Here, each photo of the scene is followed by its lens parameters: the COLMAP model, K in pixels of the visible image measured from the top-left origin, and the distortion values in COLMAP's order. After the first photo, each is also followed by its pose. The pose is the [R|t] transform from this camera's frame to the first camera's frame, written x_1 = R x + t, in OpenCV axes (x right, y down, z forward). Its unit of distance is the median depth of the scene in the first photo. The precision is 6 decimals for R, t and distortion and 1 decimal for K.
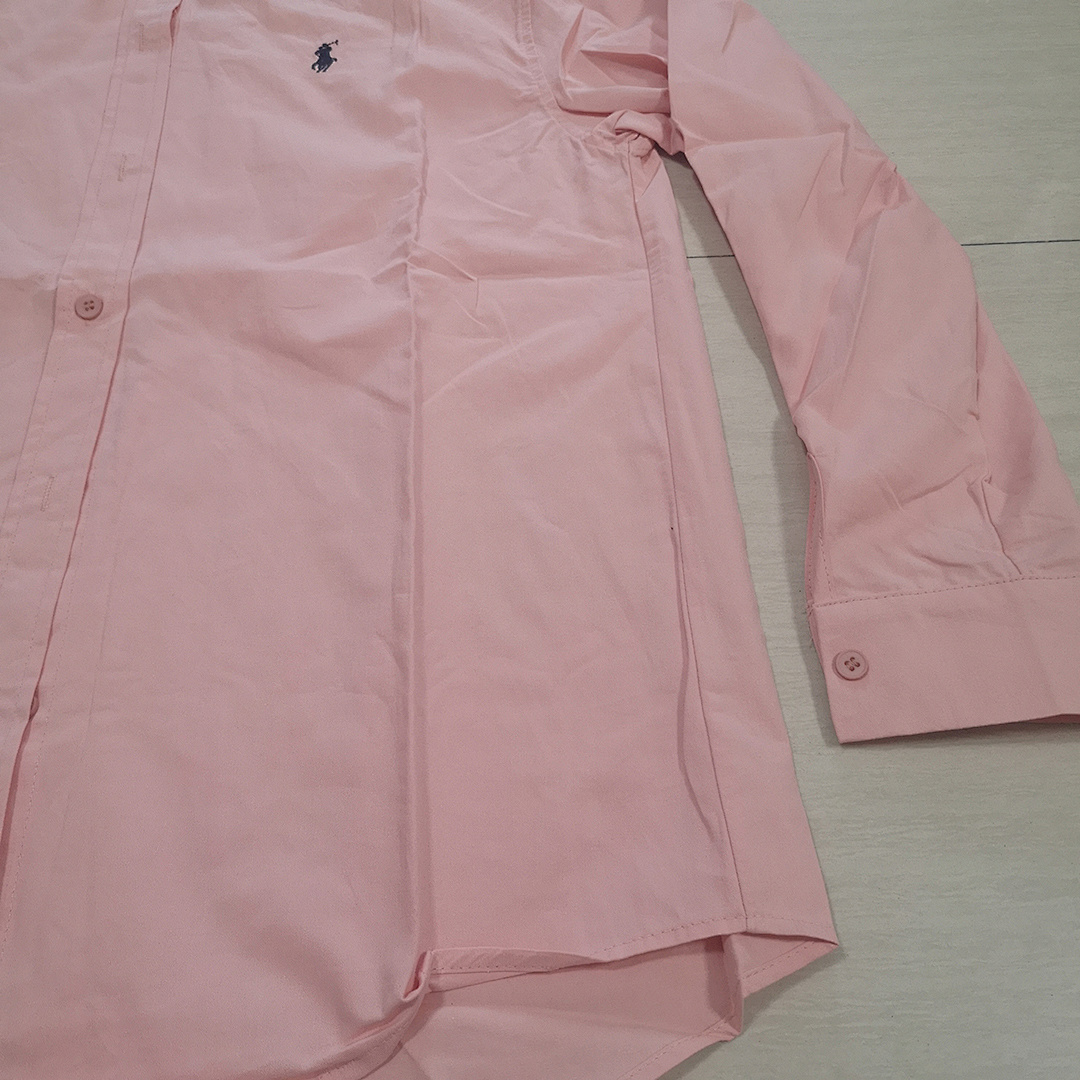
lens RADIAL K [[1093.7, 0, 540.0], [0, 1093.7, 540.0], [0, 0, 1]] dist [0.073676, -0.120841]
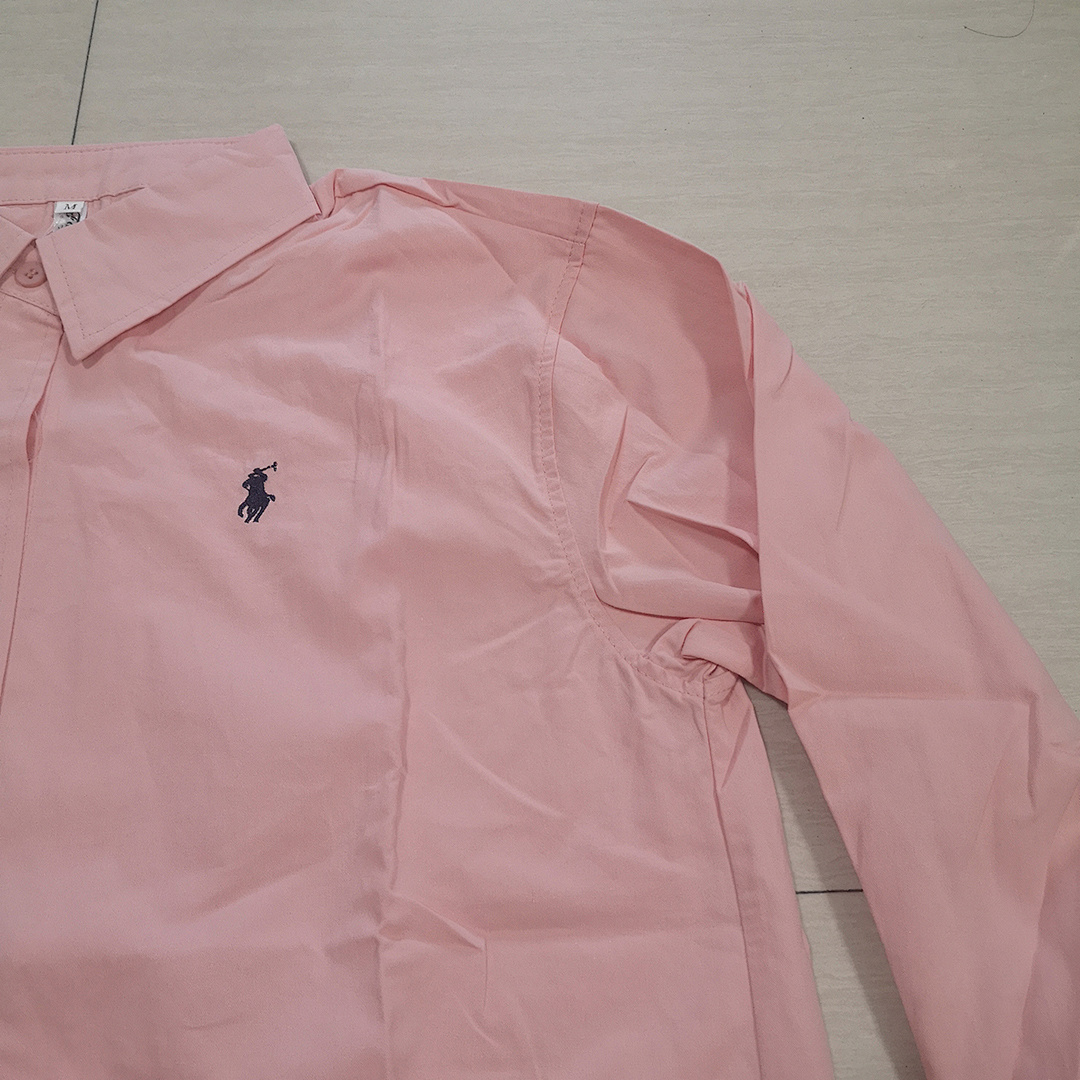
lens RADIAL K [[1093.7, 0, 540.0], [0, 1093.7, 540.0], [0, 0, 1]] dist [0.073676, -0.120841]
pose [[0.999462, 0.001970, 0.032752, -0.042924], [-0.004112, 0.997848, 0.065448, -0.487441], [-0.032552, -0.065547, 0.997318, 0.327794]]
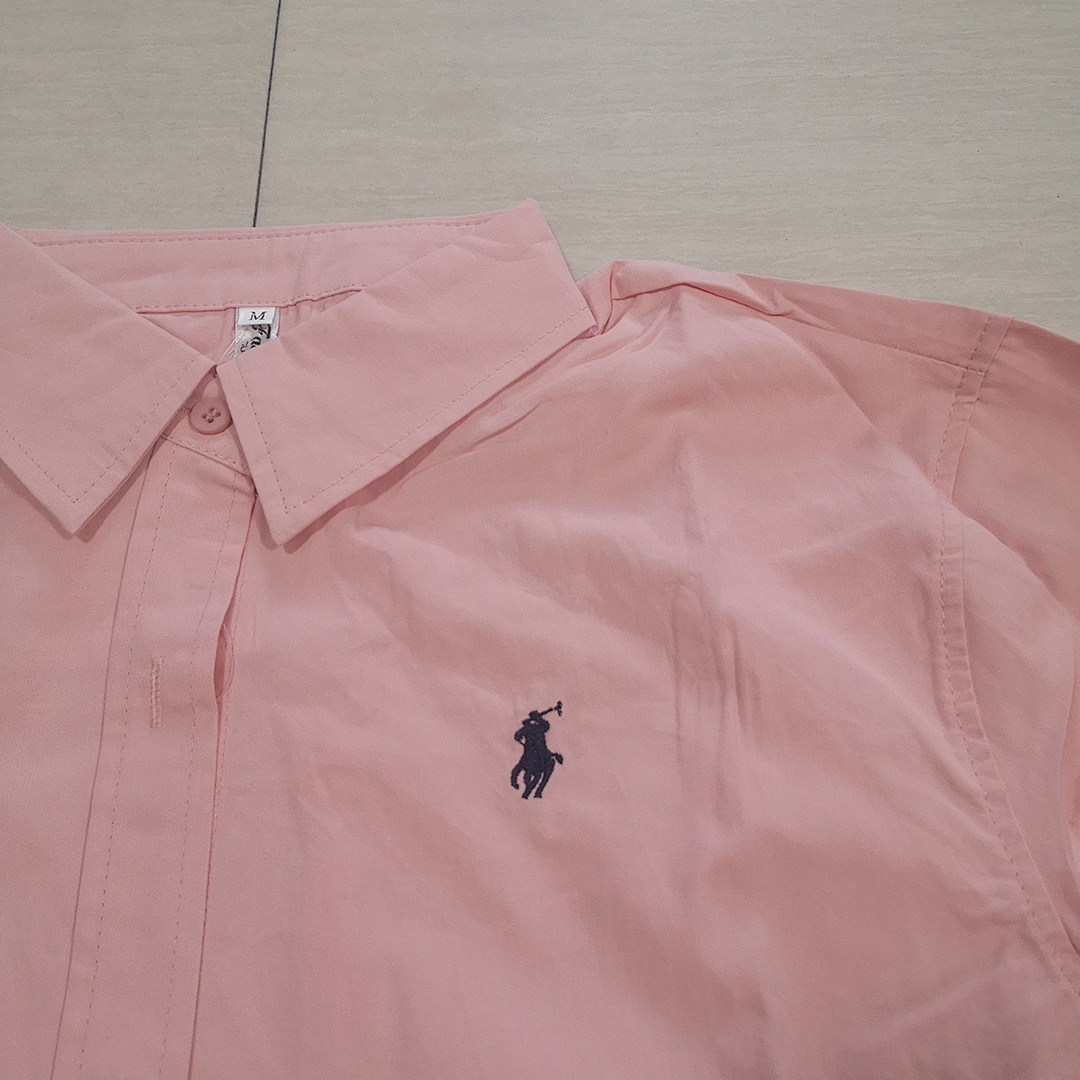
lens RADIAL K [[1093.7, 0, 540.0], [0, 1093.7, 540.0], [0, 0, 1]] dist [0.073676, -0.120841]
pose [[0.999560, 0.014710, -0.025762, -0.196080], [-0.012837, 0.997363, 0.071429, -0.604072], [0.026745, -0.071066, 0.997113, 0.572632]]
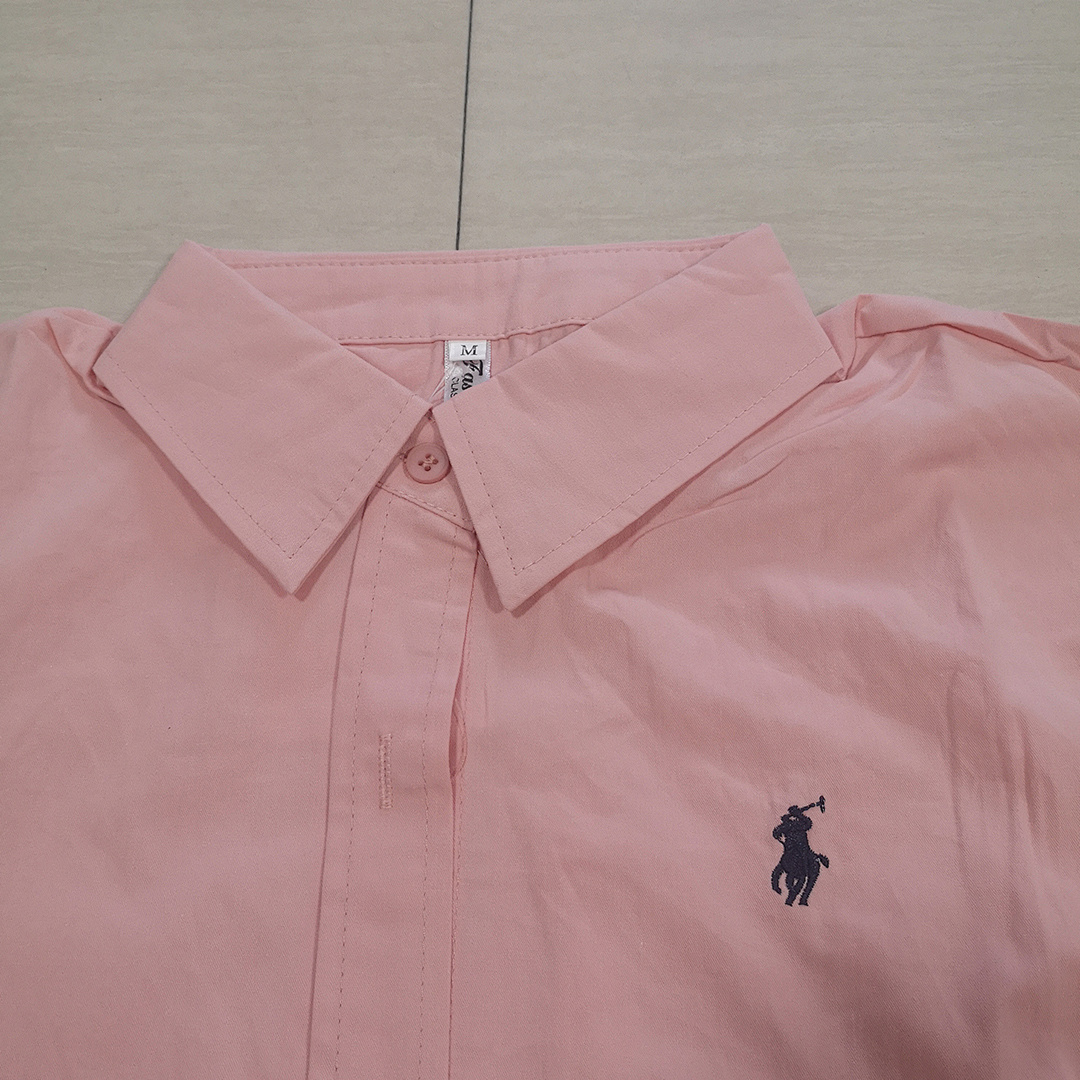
lens RADIAL K [[1093.7, 0, 540.0], [0, 1093.7, 540.0], [0, 0, 1]] dist [0.073676, -0.120841]
pose [[0.997189, 0.039494, -0.063679, -0.294662], [-0.032161, 0.993151, 0.112327, -0.650356], [0.067679, -0.109963, 0.991629, 0.617148]]
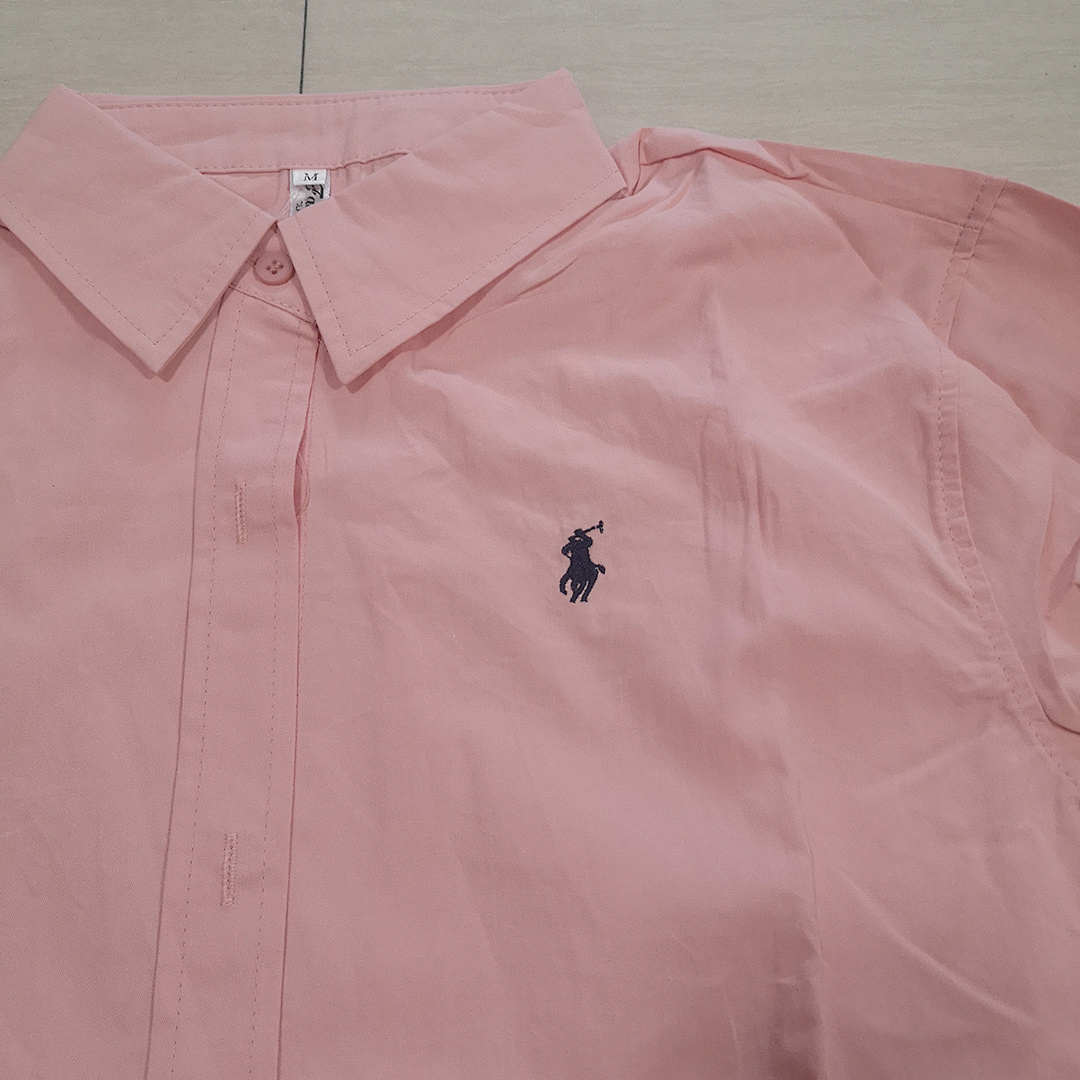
lens RADIAL K [[1093.7, 0, 540.0], [0, 1093.7, 540.0], [0, 0, 1]] dist [0.073676, -0.120841]
pose [[0.999855, 0.014739, 0.008530, -0.236566], [-0.015779, 0.990241, 0.138470, -0.561109], [-0.006406, -0.138585, 0.990330, 0.504742]]
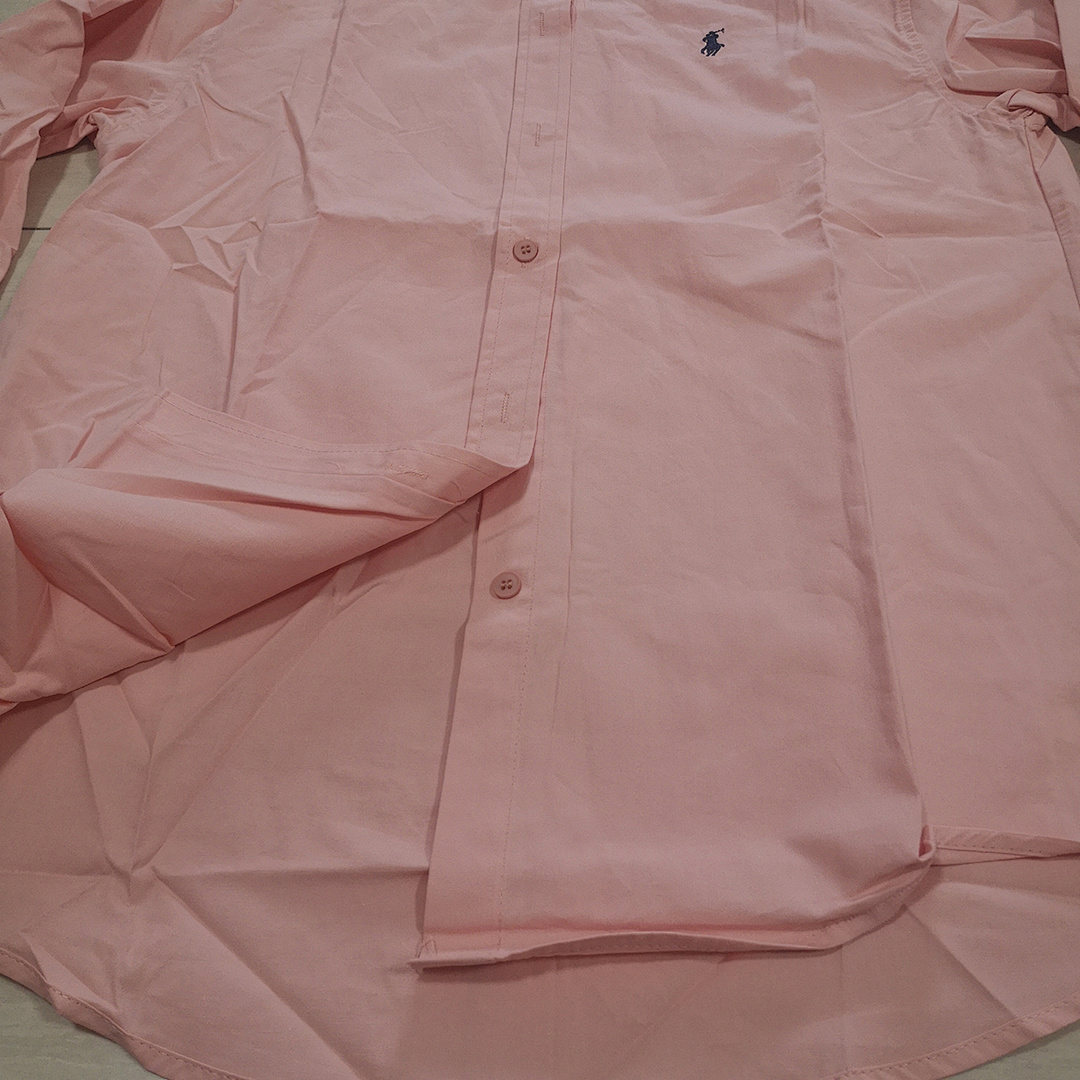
lens RADIAL K [[1093.7, 0, 540.0], [0, 1093.7, 540.0], [0, 0, 1]] dist [0.073676, -0.120841]
pose [[0.993322, 0.057374, -0.100097, -0.243134], [-0.062943, 0.996588, -0.053386, 0.118717], [0.096693, 0.059330, 0.993544, -0.054994]]
